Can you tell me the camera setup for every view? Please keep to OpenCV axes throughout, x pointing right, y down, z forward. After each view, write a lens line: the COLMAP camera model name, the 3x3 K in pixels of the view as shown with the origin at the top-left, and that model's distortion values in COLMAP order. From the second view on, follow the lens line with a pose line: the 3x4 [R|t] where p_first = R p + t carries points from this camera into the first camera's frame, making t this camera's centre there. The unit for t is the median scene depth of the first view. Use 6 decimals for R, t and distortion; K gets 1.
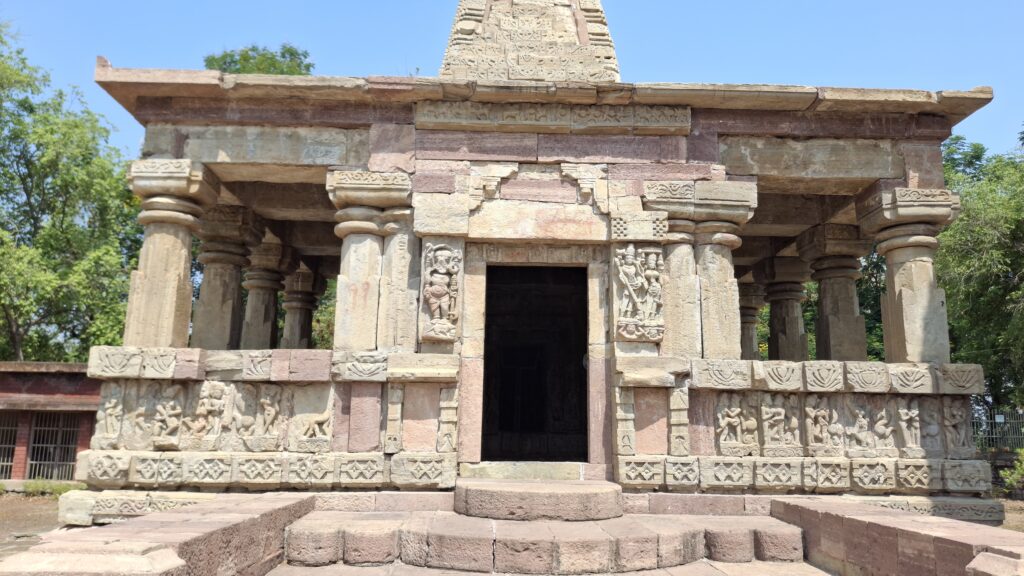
lens RADIAL K [[746.7, 0, 511.9], [0, 746.7, 308.5], [0, 0, 1]] dist [0.004829, -0.000631]
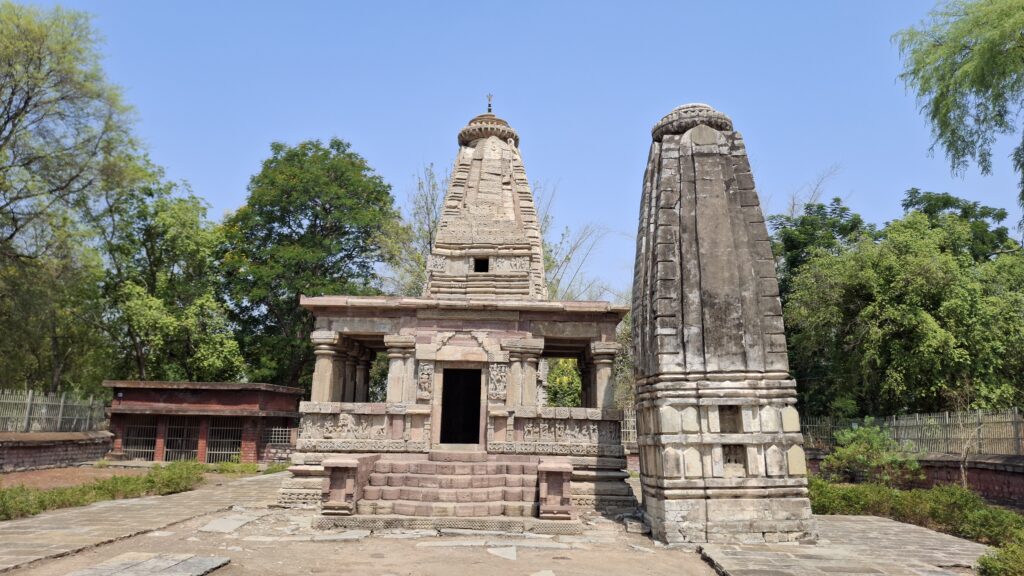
lens RADIAL K [[735.4, 0, 512.0], [0, 735.4, 288.0], [0, 0, 1]] dist [0.062123, -0.001397]
pose [[0.999624, 0.002324, -0.027327, 0.288774], [-0.002962, 0.999724, -0.023315, -0.294371], [0.027266, 0.023387, 0.999355, -1.666388]]
